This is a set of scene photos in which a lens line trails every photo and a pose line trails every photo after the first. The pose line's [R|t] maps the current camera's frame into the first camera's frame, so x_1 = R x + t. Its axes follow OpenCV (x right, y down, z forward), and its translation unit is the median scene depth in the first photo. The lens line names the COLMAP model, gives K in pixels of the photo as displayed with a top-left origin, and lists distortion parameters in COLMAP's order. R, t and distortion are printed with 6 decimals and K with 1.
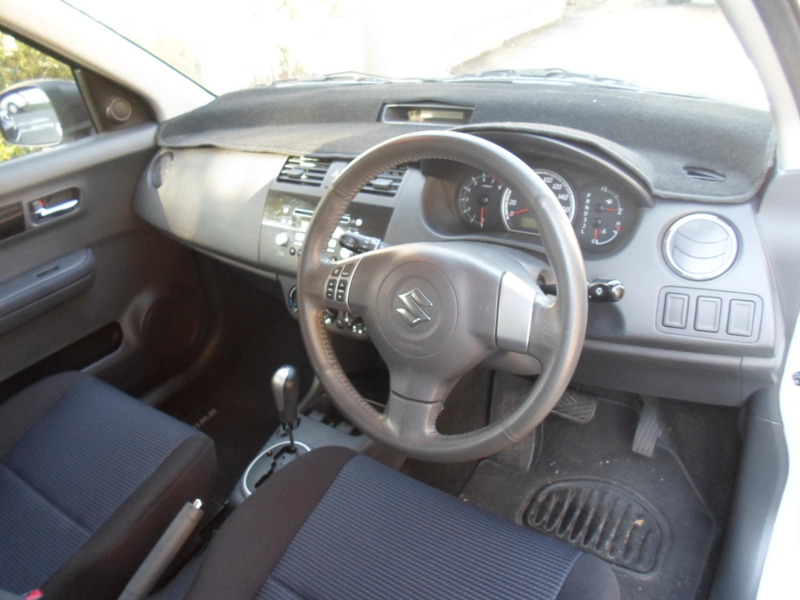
lens RADIAL K [[608.2, 0, 401.0], [0, 608.2, 301.8], [0, 0, 1]] dist [-0.033784, -0.010942]
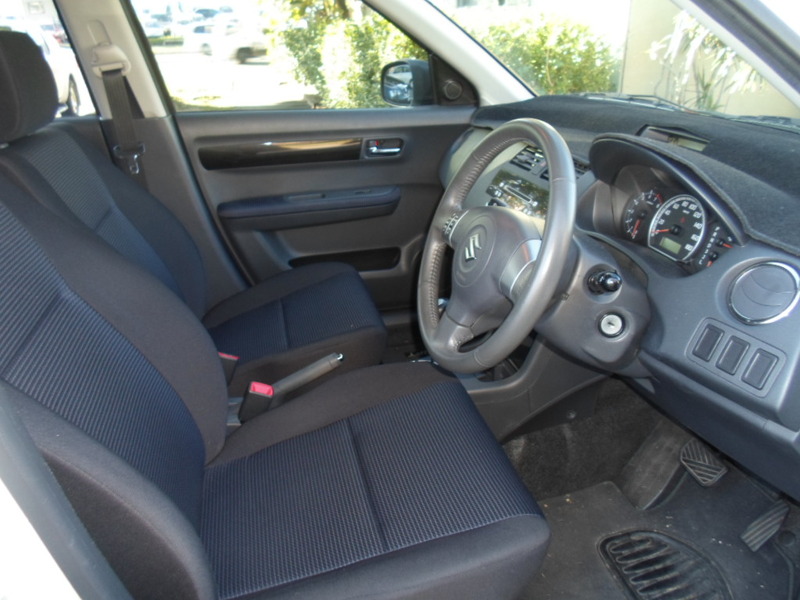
lens RADIAL K [[608.2, 0, 396.8], [0, 608.2, 299.1], [0, 0, 1]] dist [-0.033784, -0.010942]
pose [[0.745438, 0.351685, -0.566250, 0.375729], [-0.373650, 0.923942, 0.081949, 0.035719], [0.552003, 0.150492, 0.820150, -0.070798]]
